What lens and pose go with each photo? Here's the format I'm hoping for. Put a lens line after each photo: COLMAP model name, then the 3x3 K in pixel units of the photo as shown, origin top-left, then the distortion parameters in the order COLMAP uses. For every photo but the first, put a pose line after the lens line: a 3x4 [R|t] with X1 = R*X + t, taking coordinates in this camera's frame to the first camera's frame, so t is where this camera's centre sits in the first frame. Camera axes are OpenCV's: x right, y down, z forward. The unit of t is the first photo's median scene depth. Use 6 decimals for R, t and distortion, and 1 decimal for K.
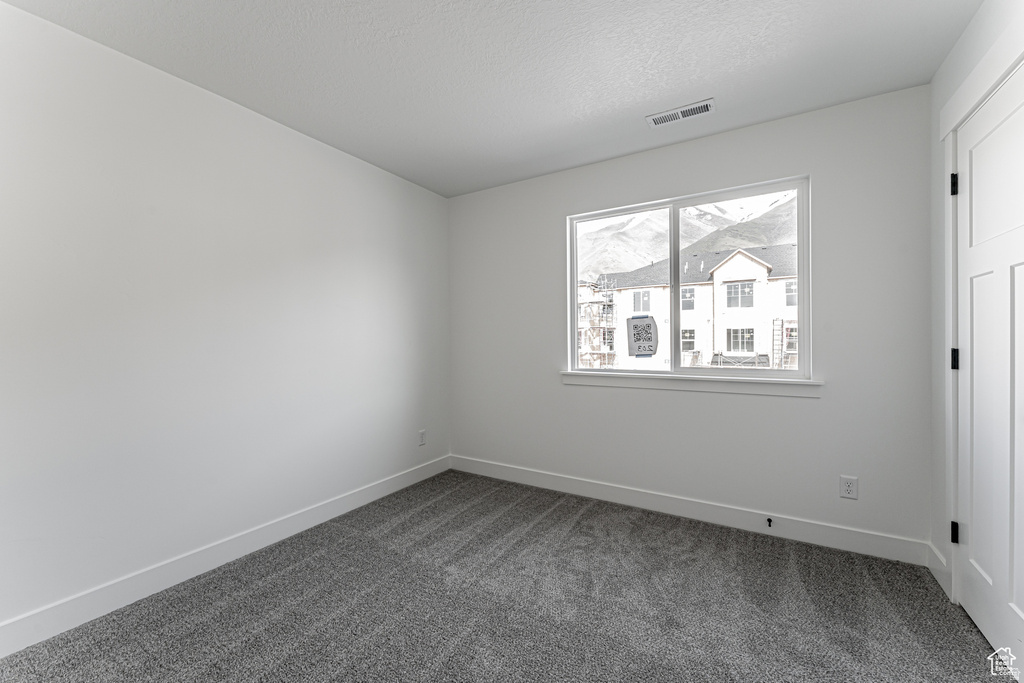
lens RADIAL K [[412.5, 0, 517.2], [0, 412.5, 340.5], [0, 0, 1]] dist [0.002063, -0.000855]
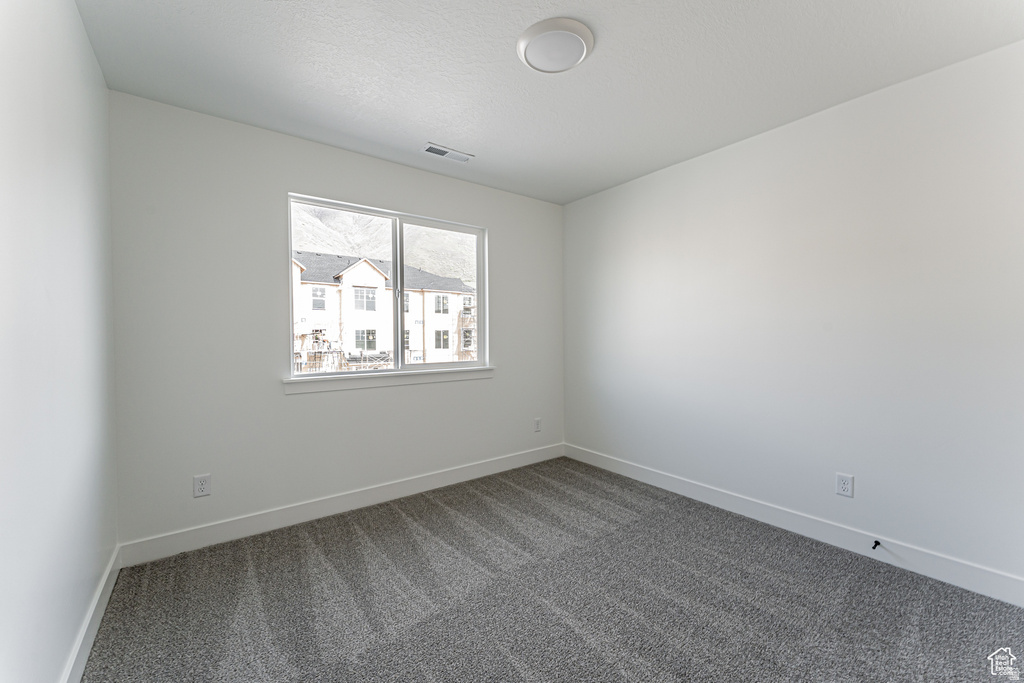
lens RADIAL K [[412.5, 0, 517.4], [0, 412.5, 338.9], [0, 0, 1]] dist [0.002063, -0.000855]
pose [[0.371121, -0.004787, 0.928572, -0.467351], [0.005512, 0.999980, 0.002952, -0.005159], [-0.928568, 0.004022, 0.371140, 0.264050]]
